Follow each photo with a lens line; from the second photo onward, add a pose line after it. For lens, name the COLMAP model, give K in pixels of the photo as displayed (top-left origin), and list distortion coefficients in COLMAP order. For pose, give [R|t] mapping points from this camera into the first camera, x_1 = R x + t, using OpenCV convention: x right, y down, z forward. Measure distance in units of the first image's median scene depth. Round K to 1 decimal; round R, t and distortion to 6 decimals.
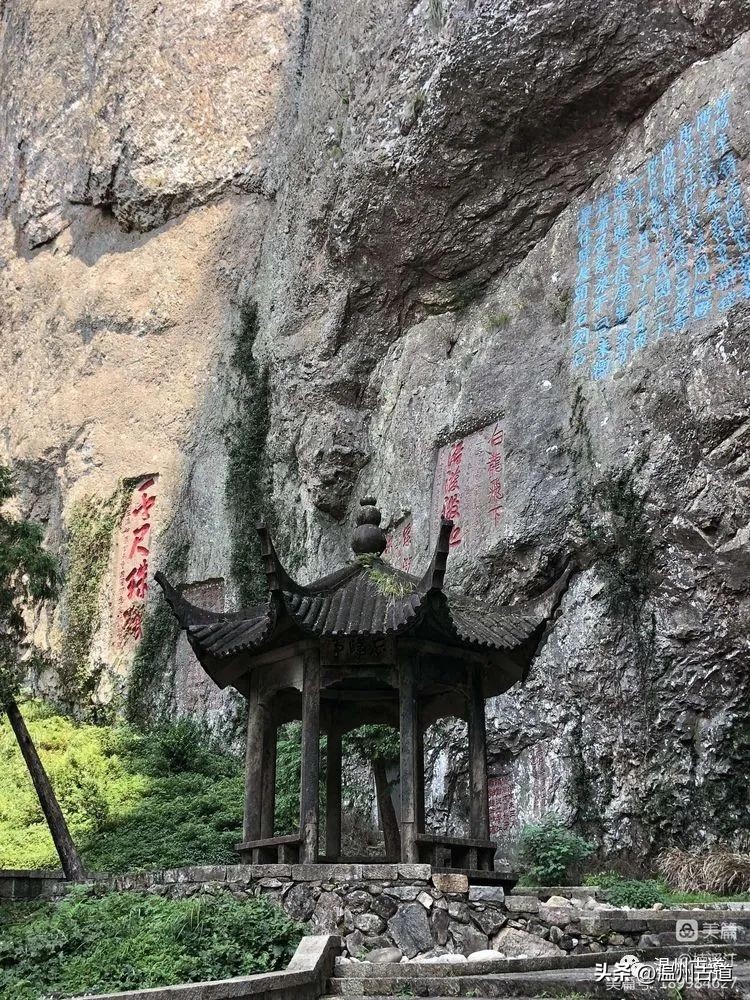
lens RADIAL K [[1069.9, 0, 361.0], [0, 1069.9, 499.9], [0, 0, 1]] dist [0.081988, -0.014497]
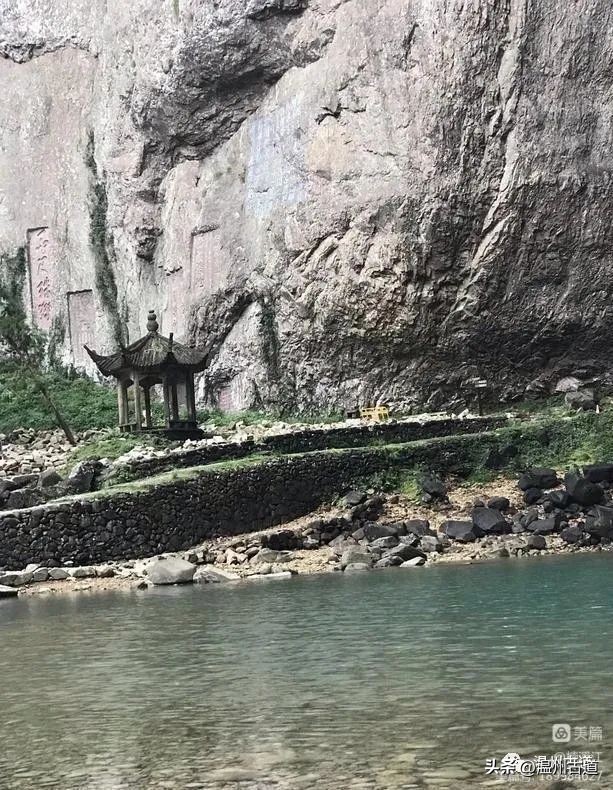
lens RADIAL K [[1339.8, 0, 306.5], [0, 1339.8, 395.0], [0, 0, 1]] dist [0.037440, 0.134042]
pose [[0.996809, -0.064663, 0.046797, 0.147723], [0.047073, 0.949703, 0.309593, -0.542341], [-0.064462, -0.306403, 0.949717, -1.552401]]
